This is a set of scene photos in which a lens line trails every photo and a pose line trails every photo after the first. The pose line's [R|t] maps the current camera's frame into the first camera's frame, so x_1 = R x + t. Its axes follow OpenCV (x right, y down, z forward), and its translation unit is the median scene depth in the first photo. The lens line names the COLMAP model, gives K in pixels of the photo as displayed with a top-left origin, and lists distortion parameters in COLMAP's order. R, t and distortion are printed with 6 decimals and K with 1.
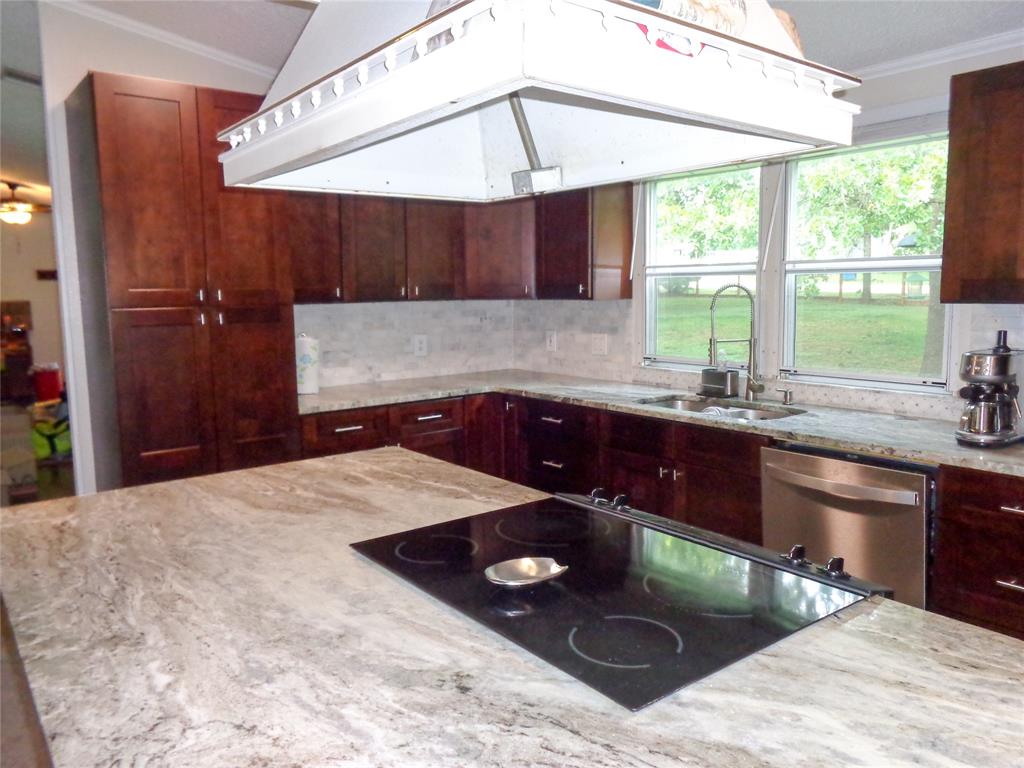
lens RADIAL K [[778.4, 0, 512.0], [0, 778.4, 384.0], [0, 0, 1]] dist [0.009673, 0.004609]
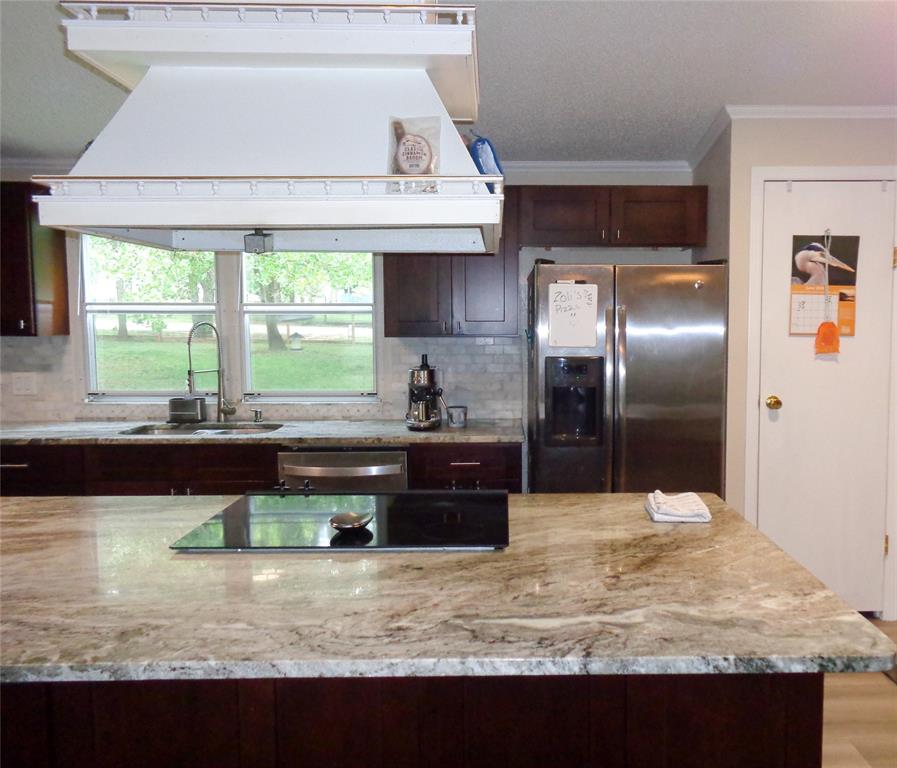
lens RADIAL K [[806.4, 0, 522.3], [0, 806.4, 383.6], [0, 0, 1]] dist [0.009339, 0.009512]
pose [[0.581815, -0.051520, 0.811688, -0.452533], [0.092149, 0.995741, -0.002849, 0.009394], [-0.808084, 0.076453, 0.584084, -0.070558]]
